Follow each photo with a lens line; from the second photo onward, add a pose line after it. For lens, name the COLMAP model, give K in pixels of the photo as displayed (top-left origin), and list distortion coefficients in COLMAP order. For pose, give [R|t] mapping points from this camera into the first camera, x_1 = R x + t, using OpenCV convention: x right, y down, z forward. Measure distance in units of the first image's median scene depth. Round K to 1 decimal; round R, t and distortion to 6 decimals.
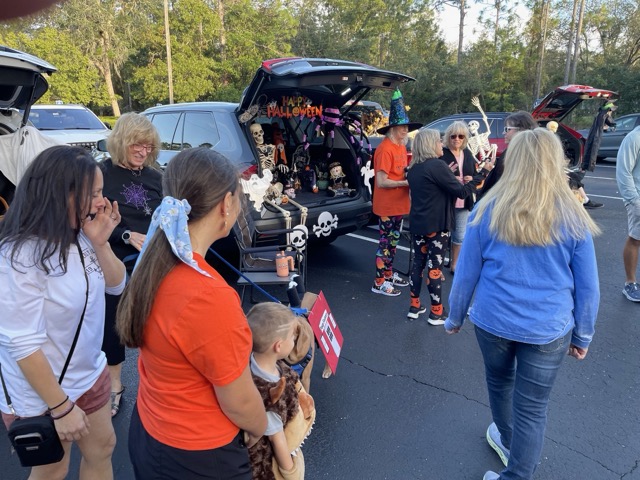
lens RADIAL K [[483.0, 0, 323.5], [0, 483.0, 239.4], [0, 0, 1]] dist [0.077083, -0.086839]
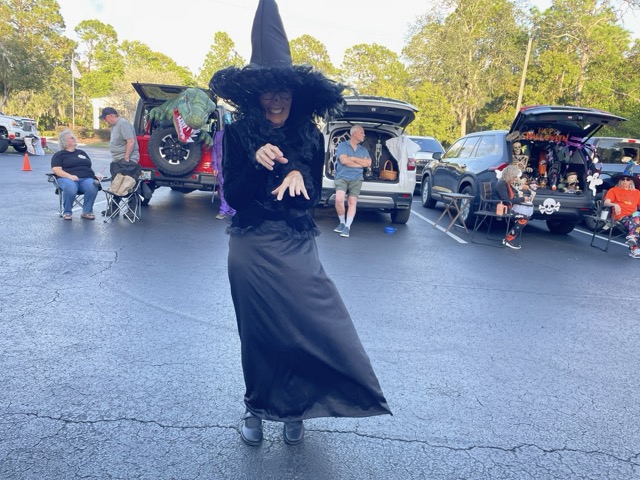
lens RADIAL K [[483.0, 0, 319.4], [0, 483.0, 241.2], [0, 0, 1]] dist [0.077083, -0.086839]
pose [[0.774064, 0.179835, -0.607029, 0.411415], [-0.229586, 0.973278, -0.004423, 0.257764], [0.590013, 0.142789, 0.794667, -0.704562]]
